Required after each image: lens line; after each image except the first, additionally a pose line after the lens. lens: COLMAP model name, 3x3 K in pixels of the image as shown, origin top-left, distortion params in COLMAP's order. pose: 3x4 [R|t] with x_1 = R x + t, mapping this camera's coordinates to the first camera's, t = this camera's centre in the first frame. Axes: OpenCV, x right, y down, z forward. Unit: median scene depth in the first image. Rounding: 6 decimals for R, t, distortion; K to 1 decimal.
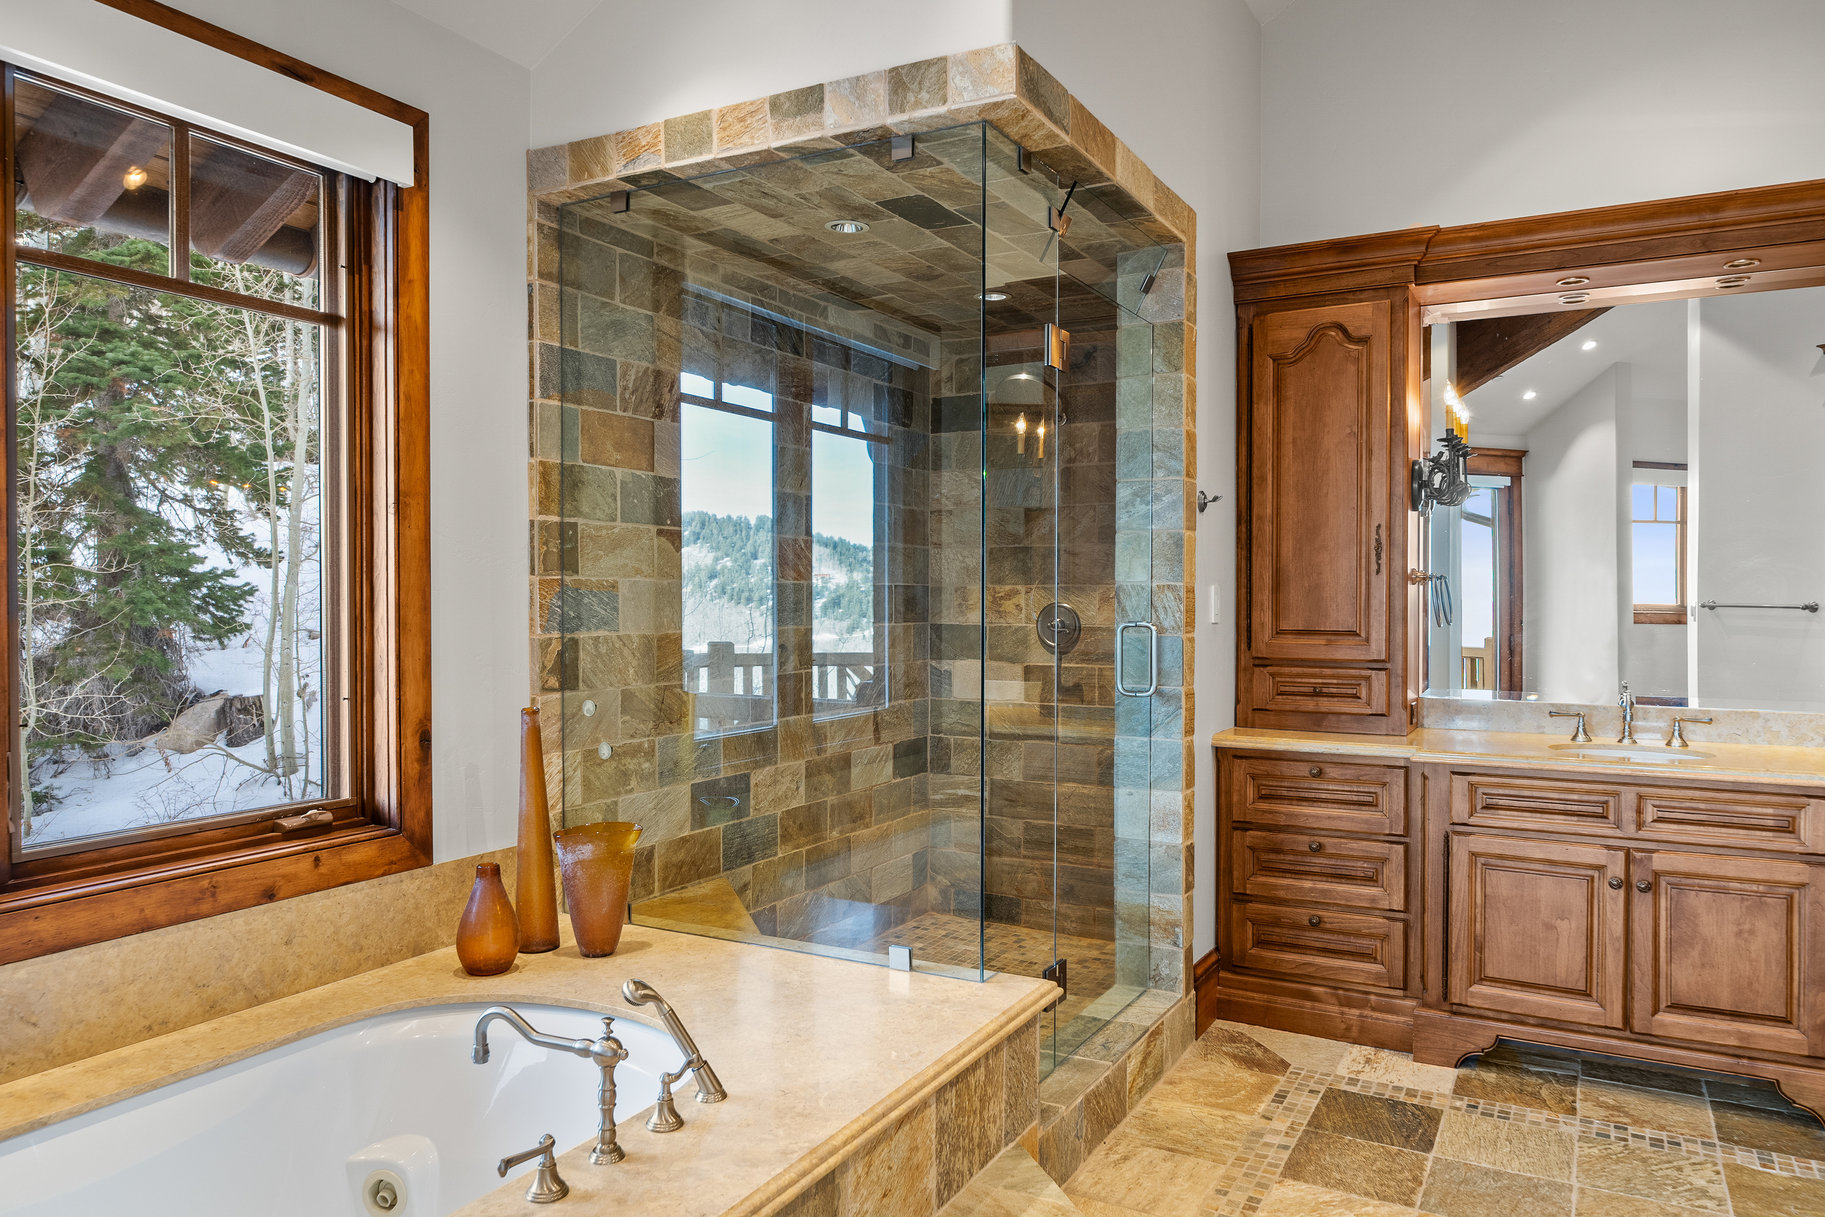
lens RADIAL K [[1229.4, 0, 915.1], [0, 1229.4, 608.7], [0, 0, 1]] dist [-0.005707, 0.002201]
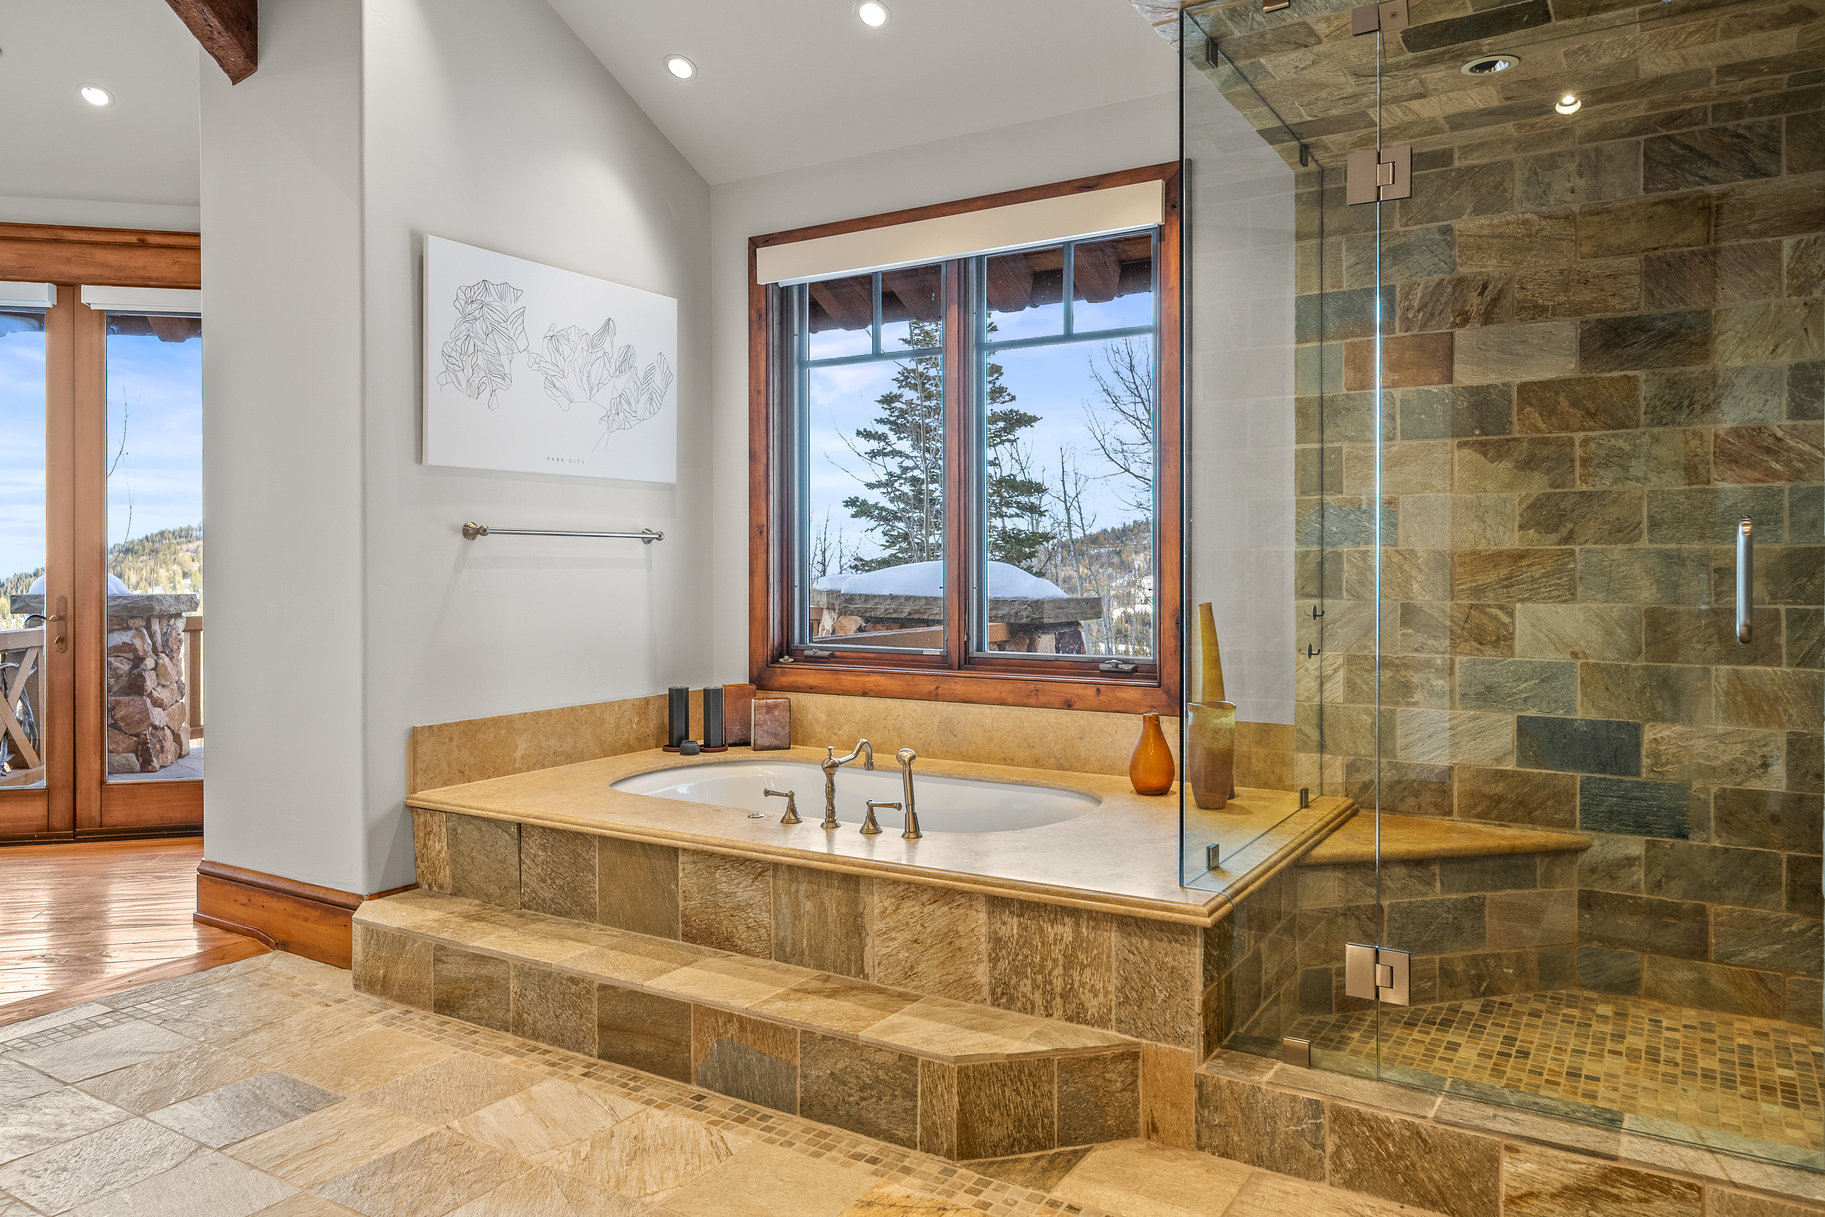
lens RADIAL K [[1229.4, 0, 935.0], [0, 1229.4, 568.7], [0, 0, 1]] dist [-0.005707, 0.002201]
pose [[-0.033828, 0.003157, -0.999423, 0.841893], [-0.009272, 0.999951, 0.003472, 0.039231], [0.999385, 0.009384, -0.033797, 0.677088]]
